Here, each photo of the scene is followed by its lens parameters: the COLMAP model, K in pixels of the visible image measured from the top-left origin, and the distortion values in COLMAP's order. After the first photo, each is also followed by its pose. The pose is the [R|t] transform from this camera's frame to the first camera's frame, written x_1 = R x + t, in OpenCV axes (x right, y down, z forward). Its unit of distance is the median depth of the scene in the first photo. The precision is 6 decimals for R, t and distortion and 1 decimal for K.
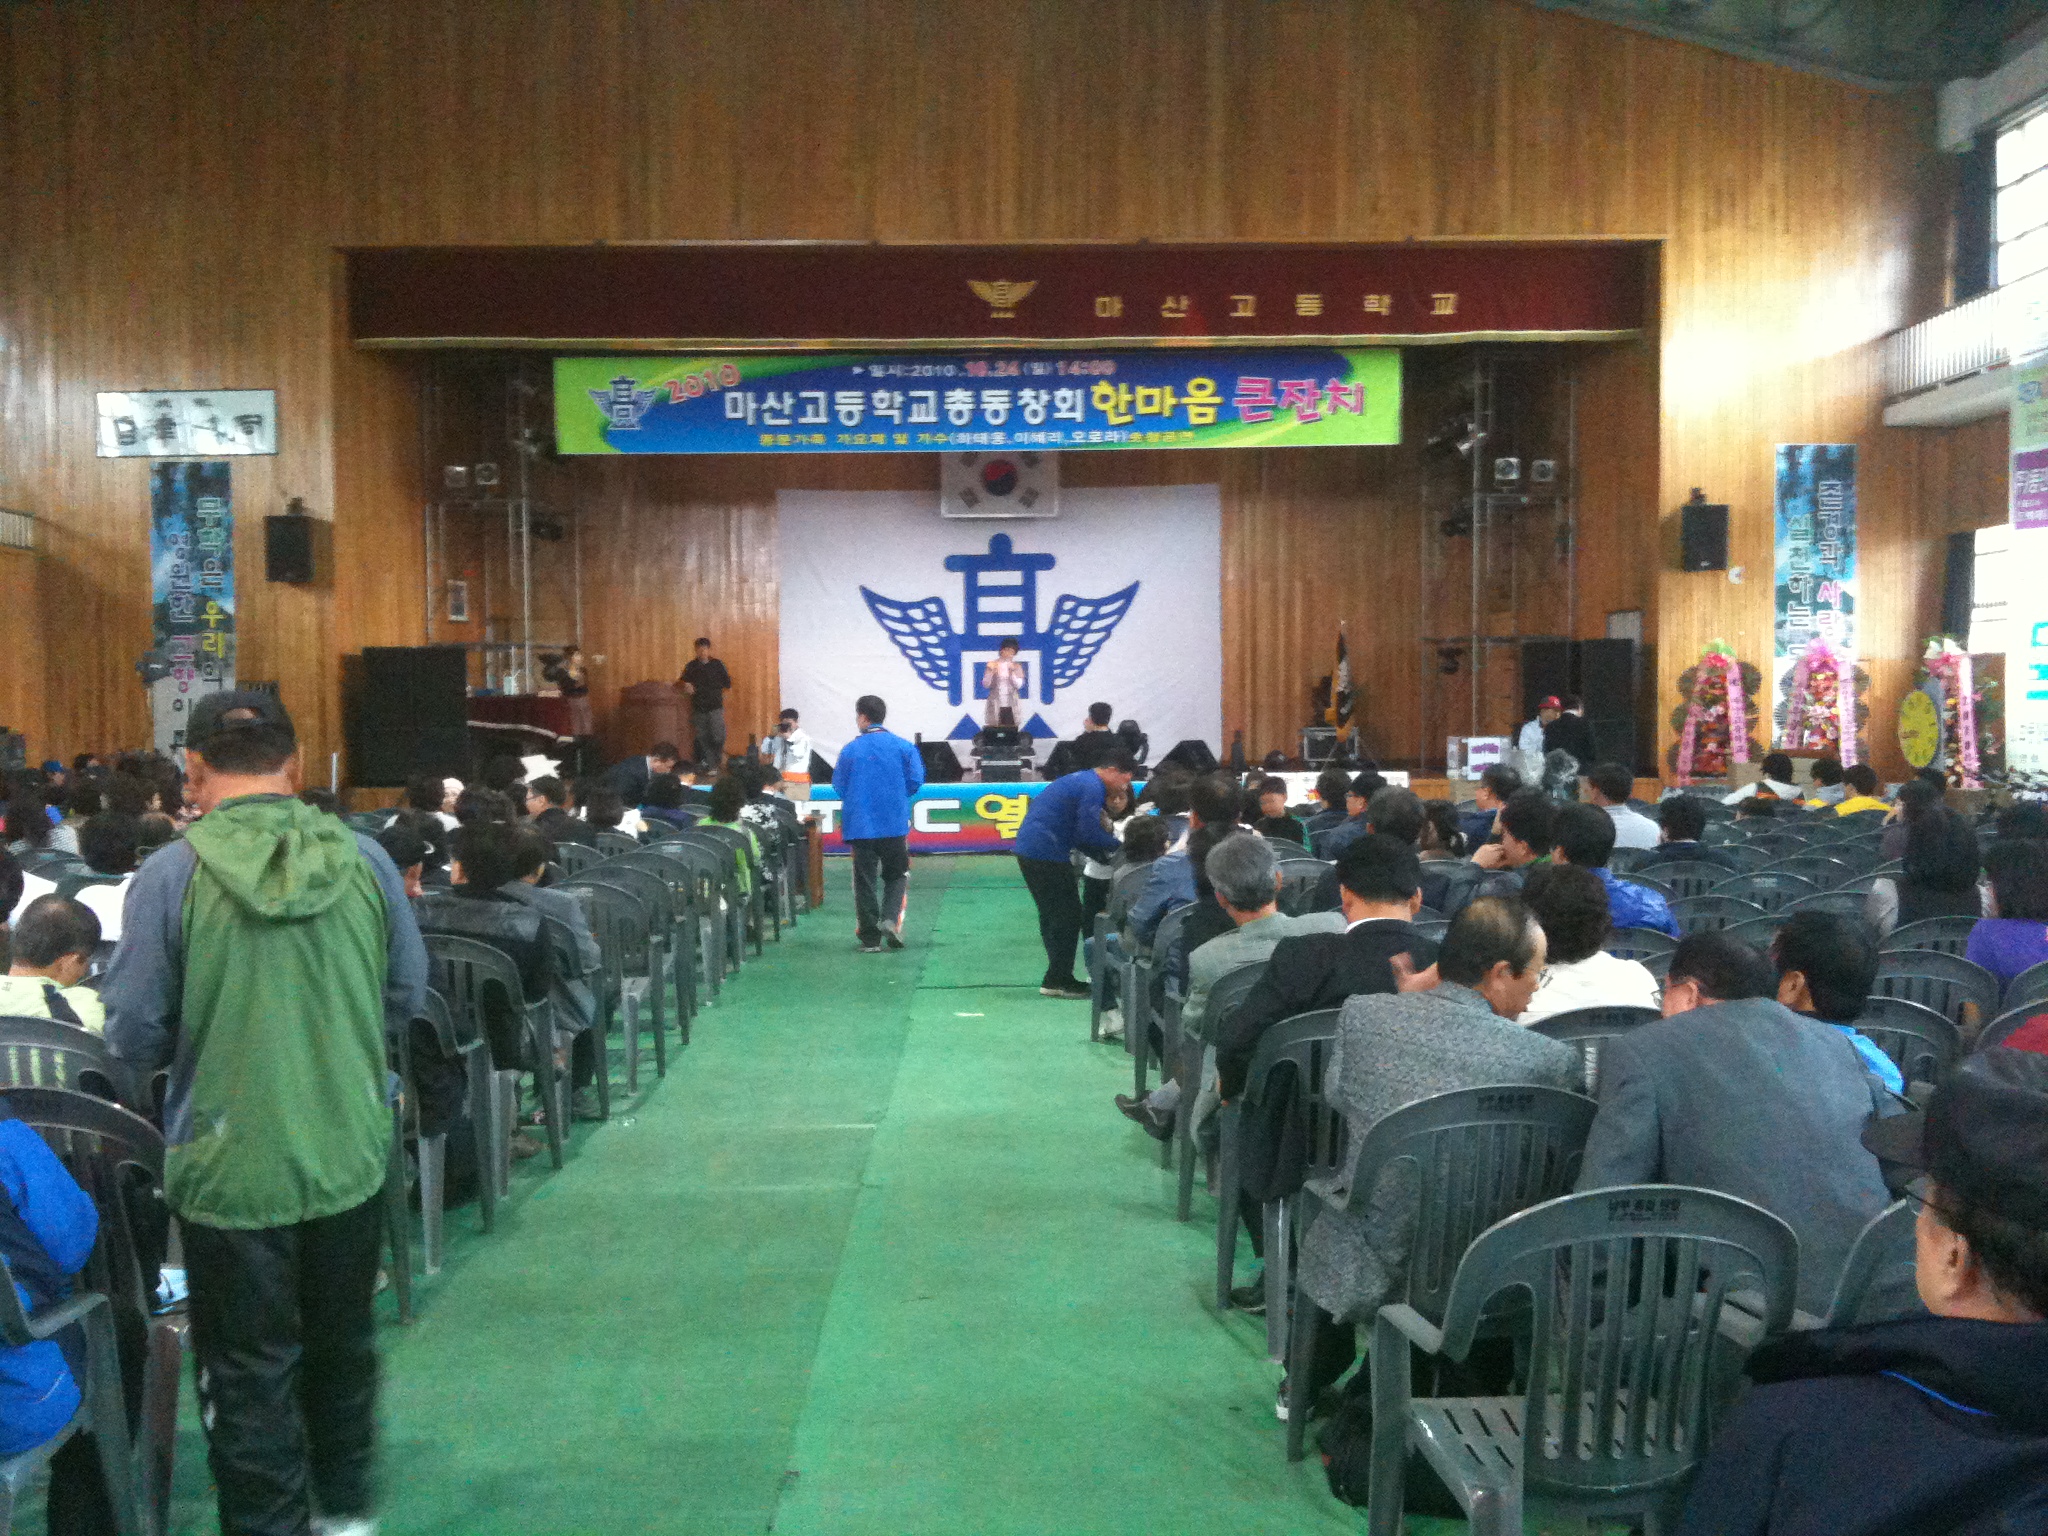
lens RADIAL K [[2199.4, 0, 1032.2], [0, 2199.4, 780.2], [0, 0, 1]] dist [0.047515, 0.000000]
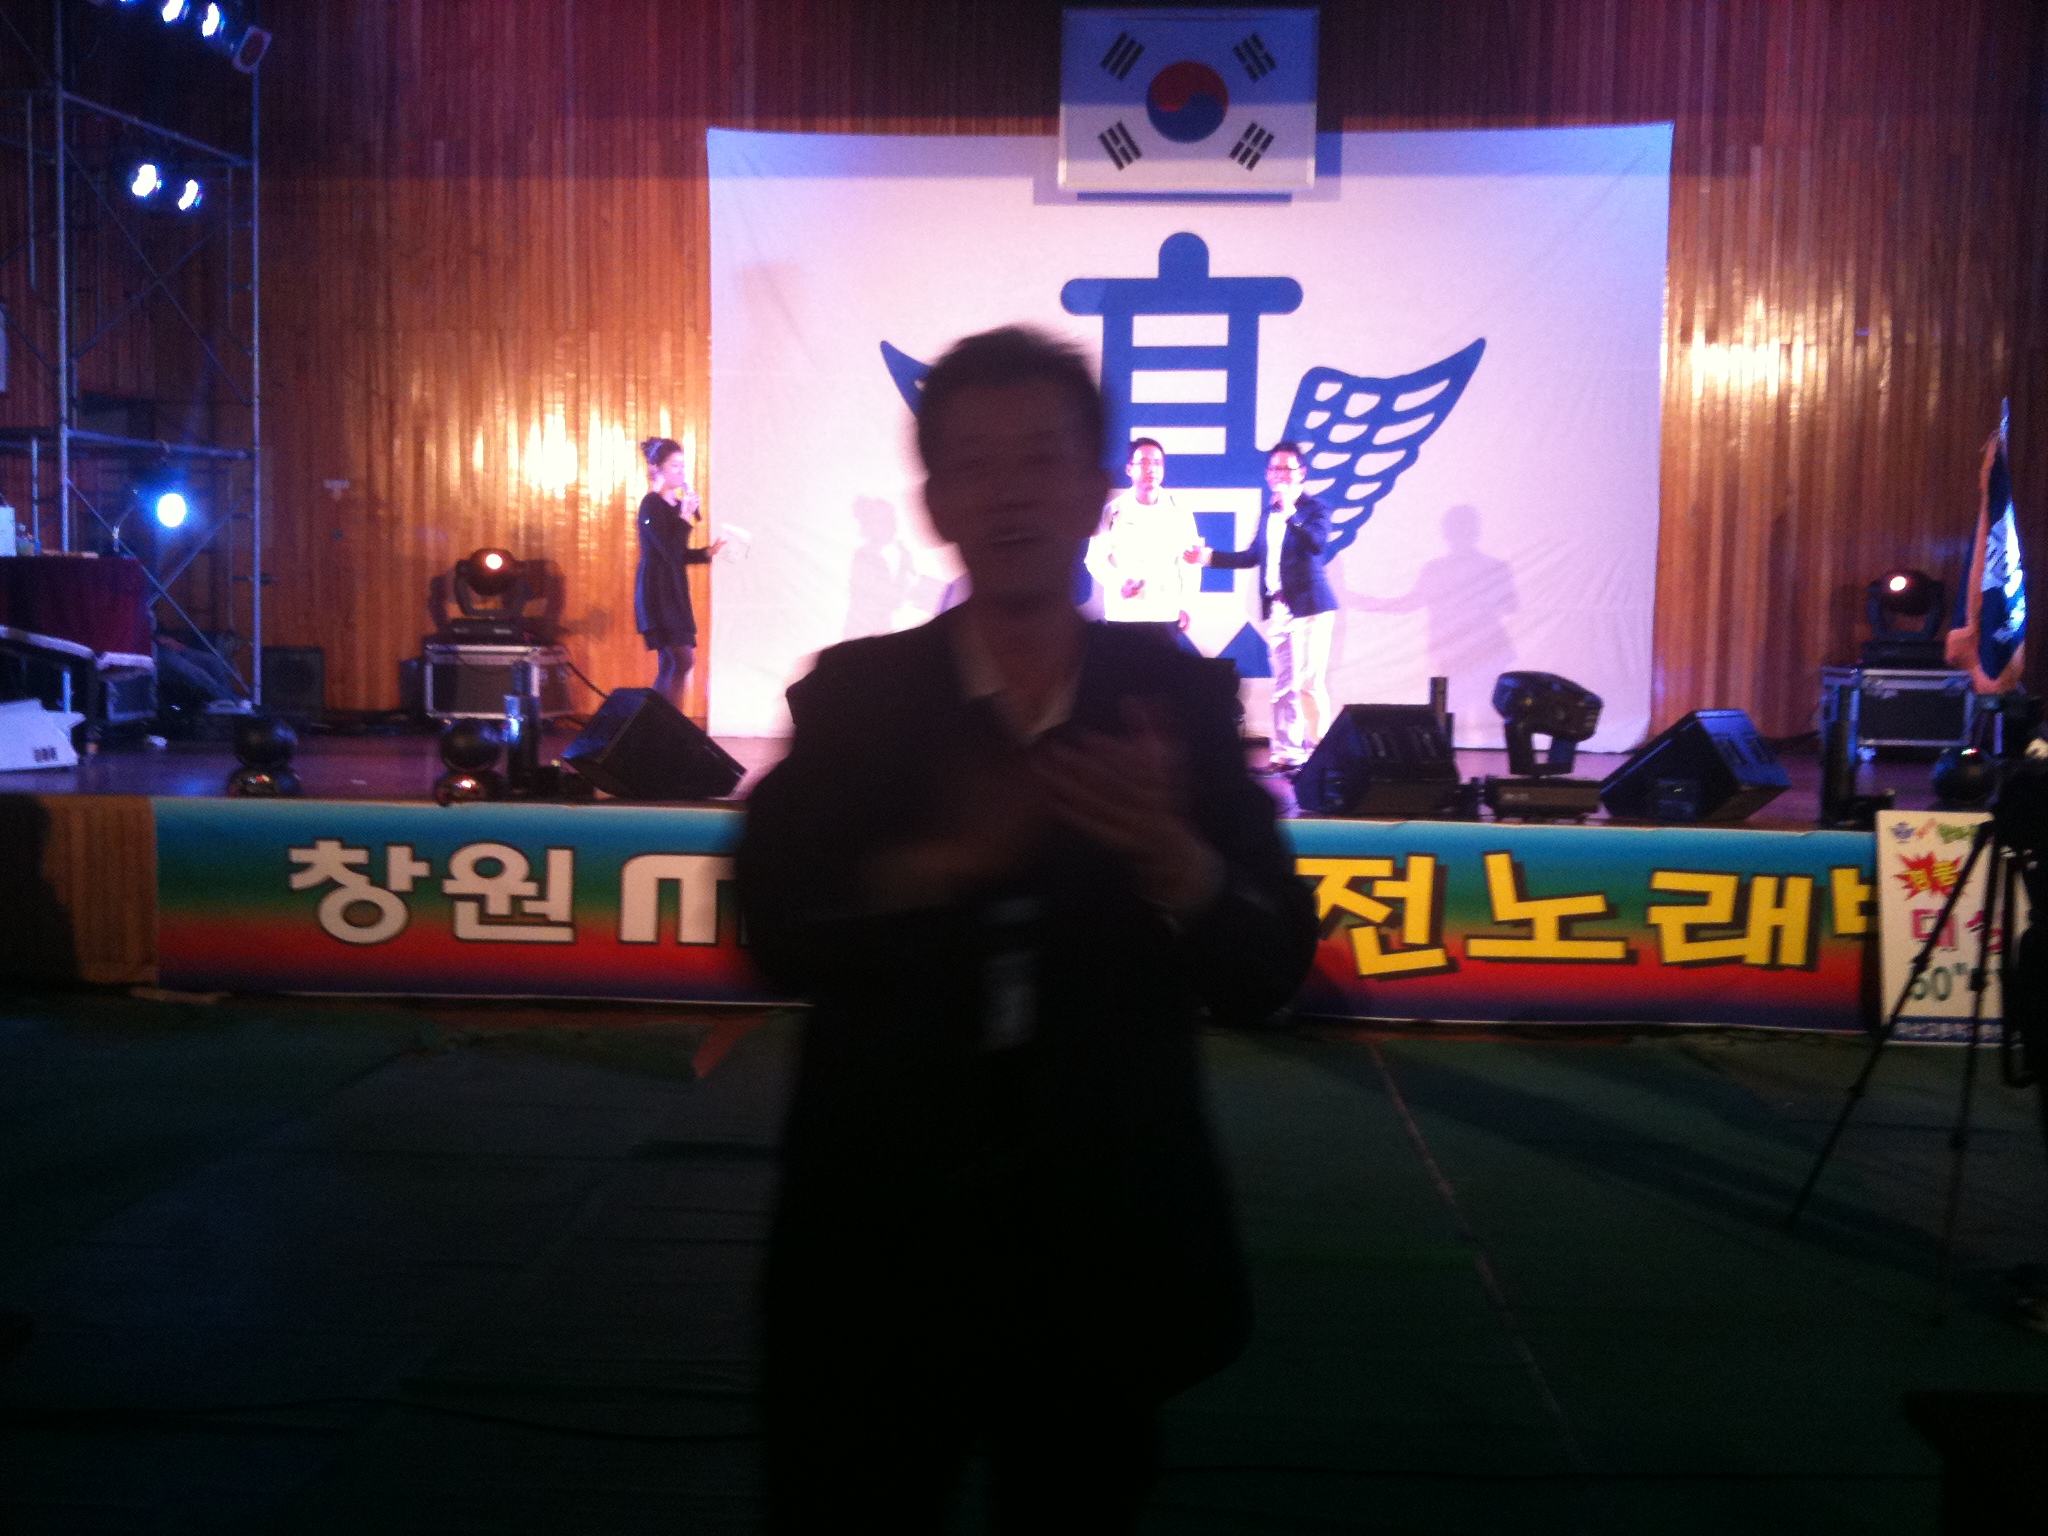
lens RADIAL K [[2199.4, 0, 1011.9], [0, 2199.4, 804.4], [0, 0, 1]] dist [0.047515, 0.000000]
pose [[0.996913, 0.029736, -0.072666, -0.015240], [-0.025565, 0.998008, 0.057669, -0.020418], [0.074236, -0.055633, 0.995688, 0.608549]]
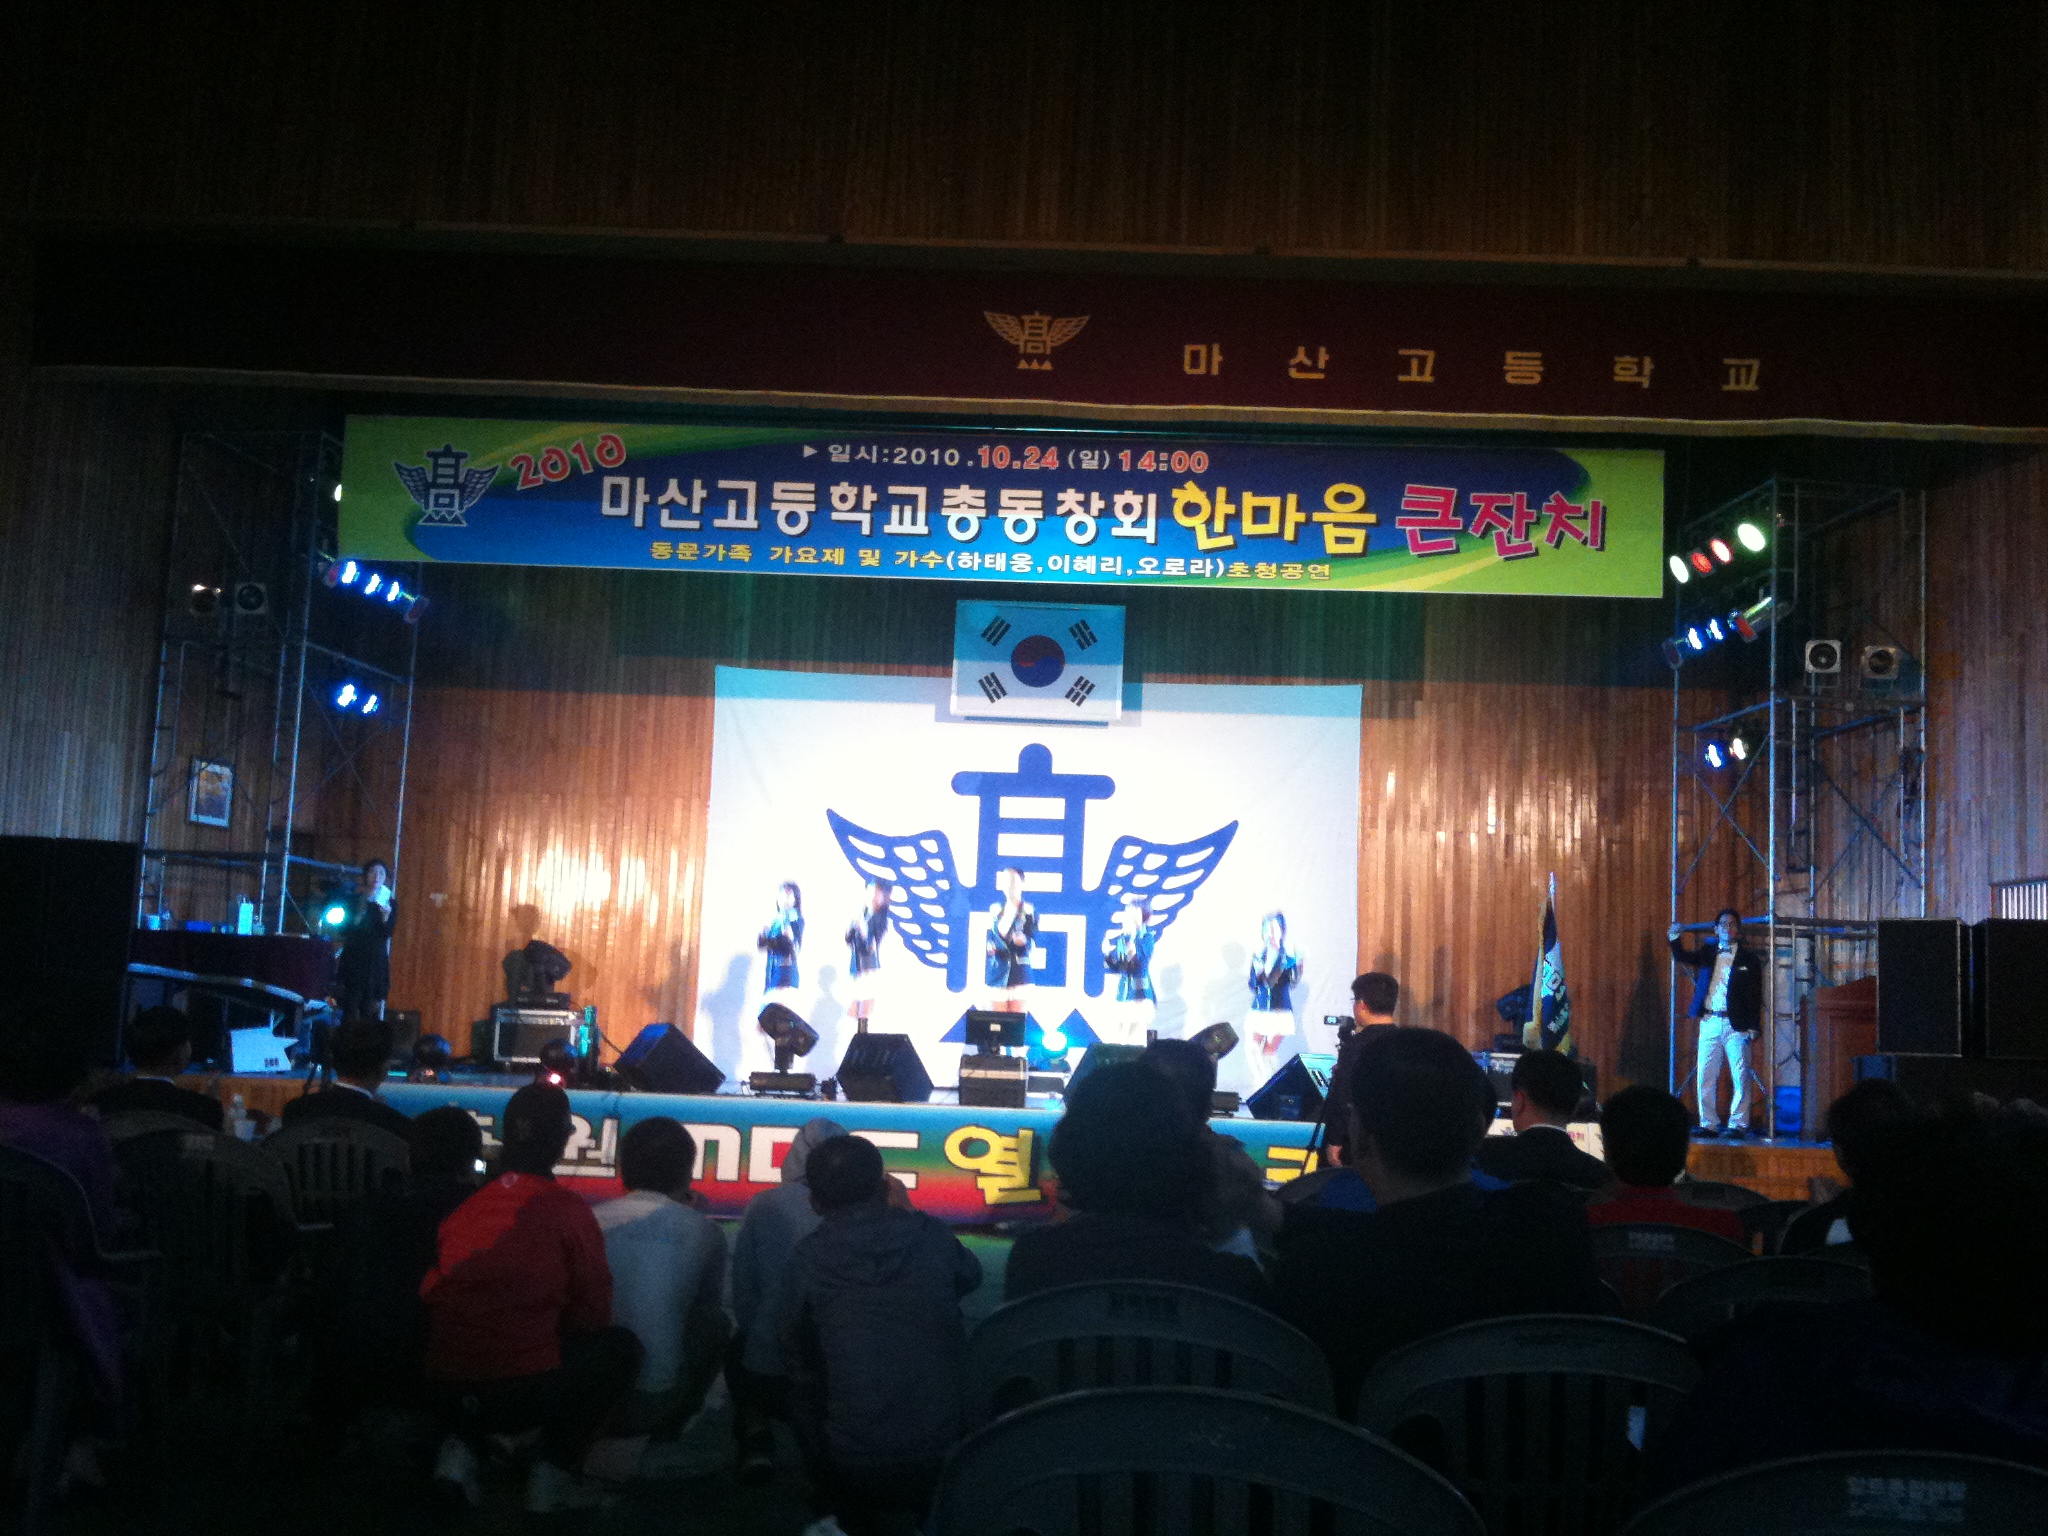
lens RADIAL K [[2199.4, 0, 1018.9], [0, 2199.4, 779.0], [0, 0, 1]] dist [0.047515, 0.000000]
pose [[0.997363, 0.044742, -0.057135, 0.022731], [-0.052912, 0.987181, -0.150580, 0.002294], [0.049666, 0.153207, 0.986945, 0.377726]]
